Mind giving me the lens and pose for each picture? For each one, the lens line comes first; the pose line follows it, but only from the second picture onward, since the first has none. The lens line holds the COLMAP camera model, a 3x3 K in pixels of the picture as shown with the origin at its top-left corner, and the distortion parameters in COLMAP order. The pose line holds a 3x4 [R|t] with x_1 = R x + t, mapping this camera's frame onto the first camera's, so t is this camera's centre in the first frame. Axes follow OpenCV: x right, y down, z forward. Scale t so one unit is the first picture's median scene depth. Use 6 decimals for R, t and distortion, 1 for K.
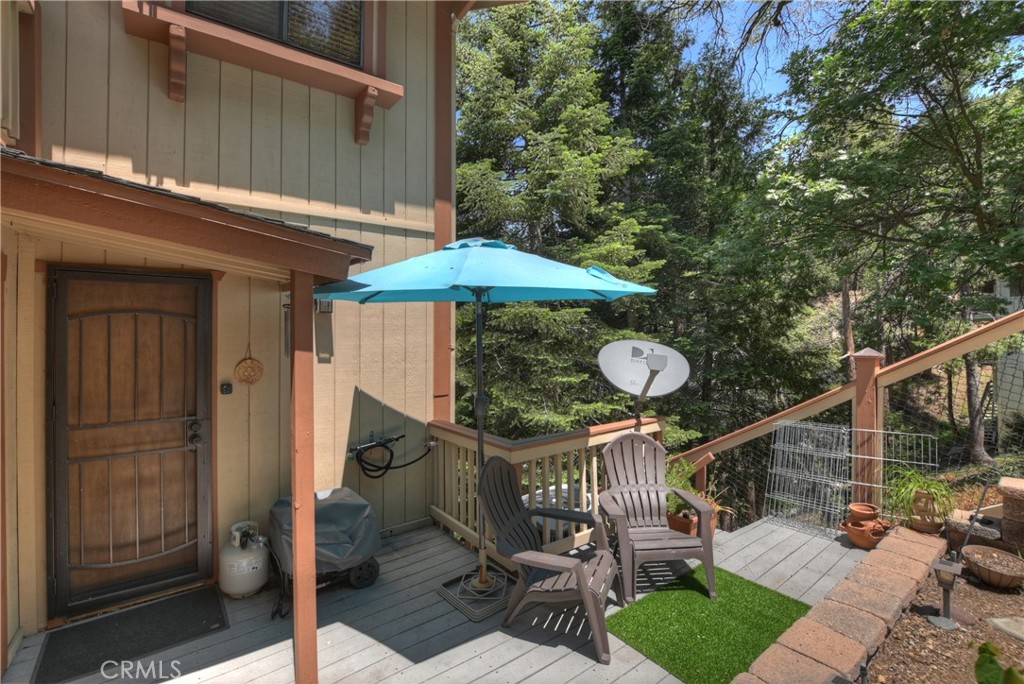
lens RADIAL K [[461.9, 0, 510.9], [0, 461.9, 336.2], [0, 0, 1]] dist [-0.027133, 0.001530]
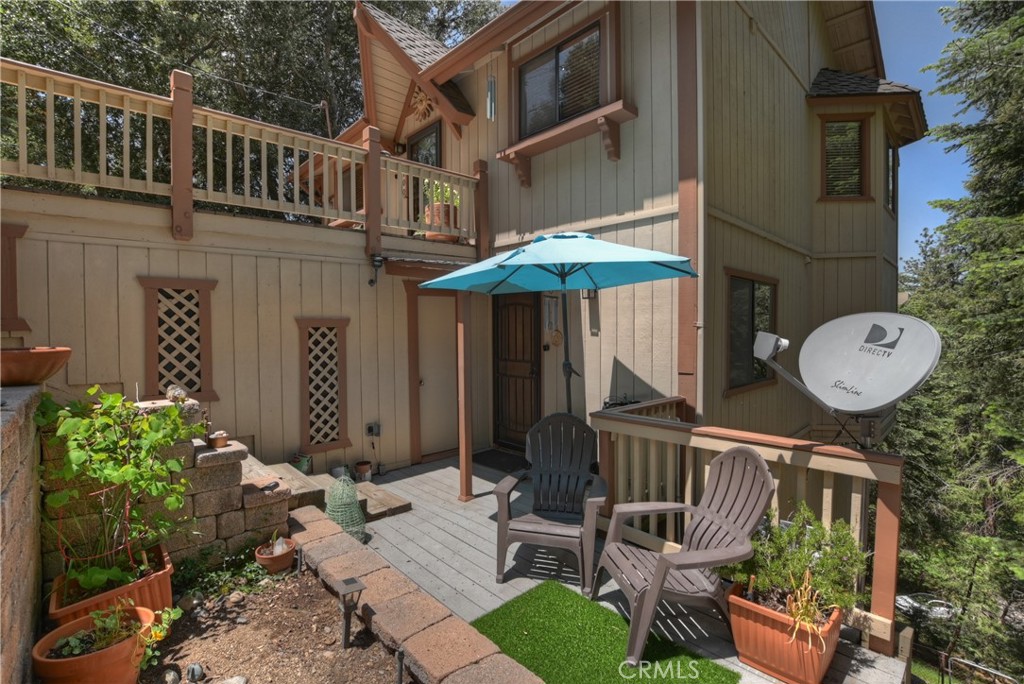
lens RADIAL K [[461.9, 0, 509.9], [0, 461.9, 339.7], [0, 0, 1]] dist [-0.027133, 0.001530]
pose [[0.108767, 0.026890, -0.993703, 0.874354], [0.003466, 0.999618, 0.027429, 0.029086], [0.994061, -0.006428, 0.108632, 0.567236]]
